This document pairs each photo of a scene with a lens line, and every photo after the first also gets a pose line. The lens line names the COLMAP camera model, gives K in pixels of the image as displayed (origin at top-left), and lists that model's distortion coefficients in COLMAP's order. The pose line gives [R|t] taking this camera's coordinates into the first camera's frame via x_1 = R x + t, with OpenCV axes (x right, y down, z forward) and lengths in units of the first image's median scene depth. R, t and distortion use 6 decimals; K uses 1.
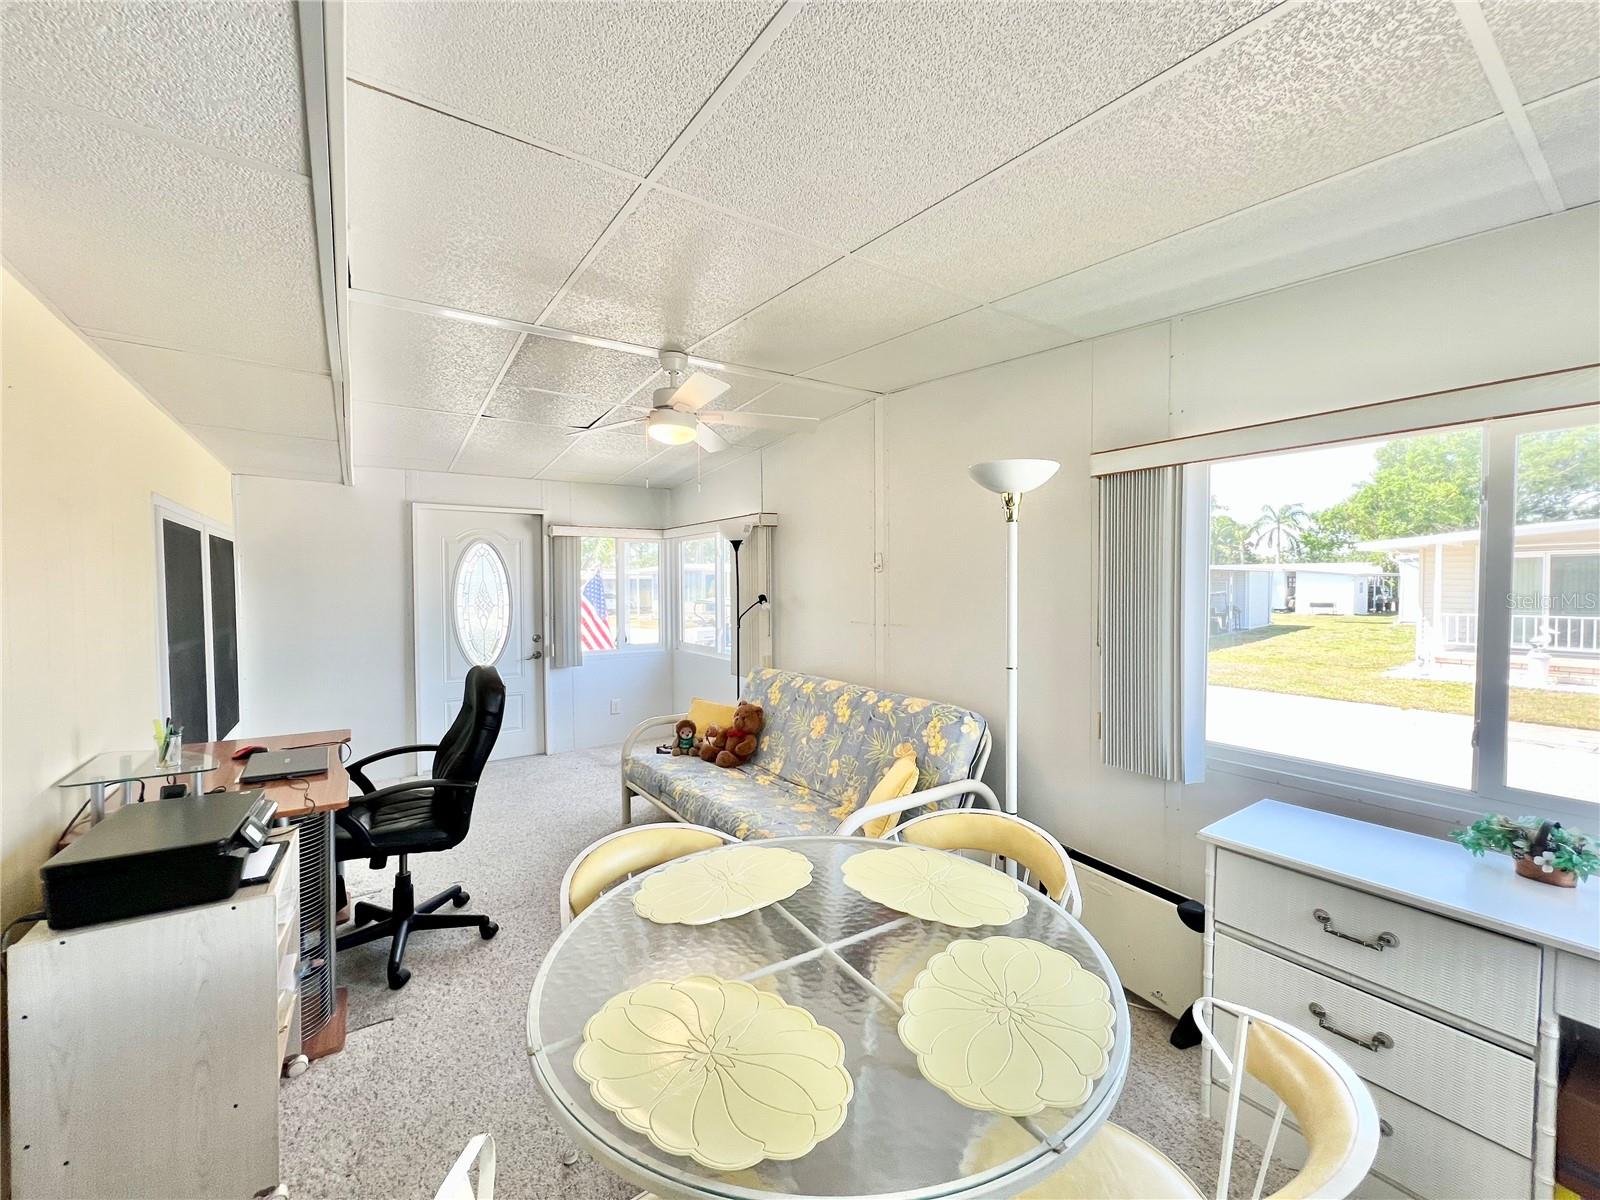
lens RADIAL K [[638.6, 0, 803.9], [0, 638.6, 595.8], [0, 0, 1]] dist [-0.000307, 0.000519]
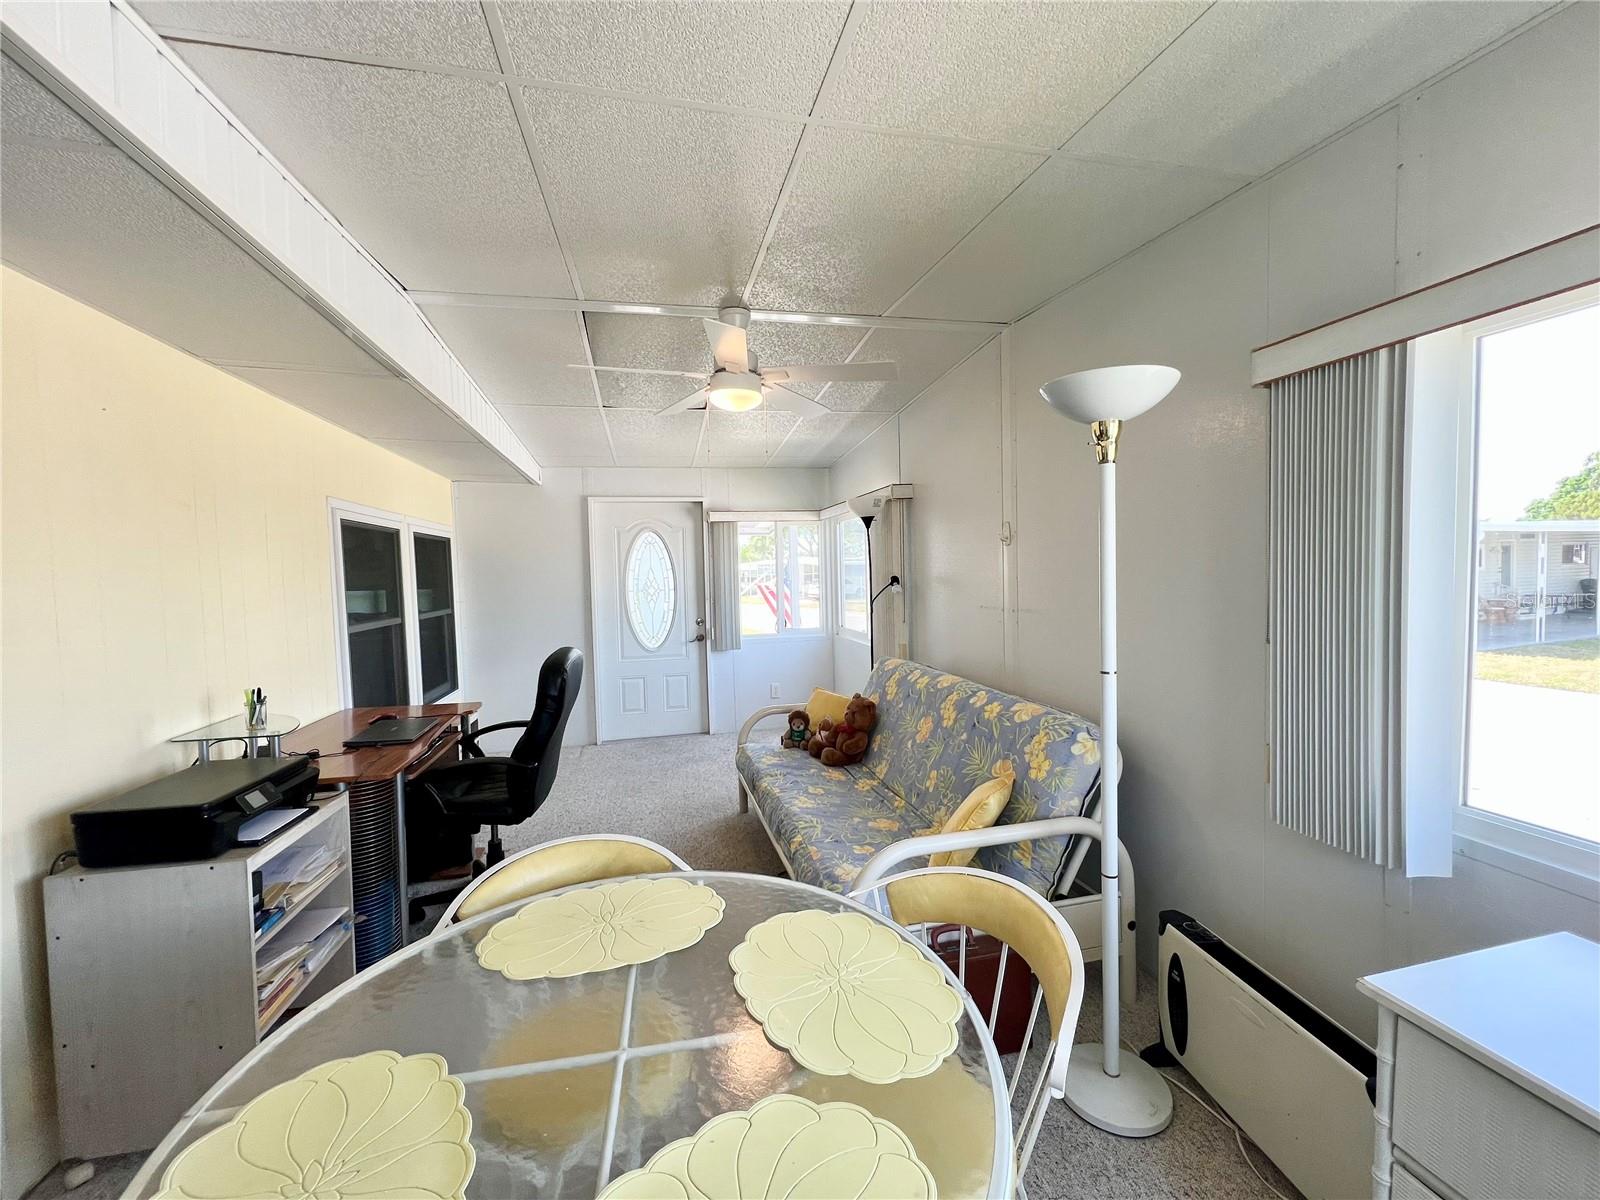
lens RADIAL K [[638.6, 0, 803.9], [0, 638.6, 595.8], [0, 0, 1]] dist [-0.000307, 0.000519]
pose [[0.931341, -0.003938, -0.364127, 0.183431], [0.012850, 0.999674, 0.022056, 0.006236], [0.363921, -0.025220, 0.931088, 0.152682]]
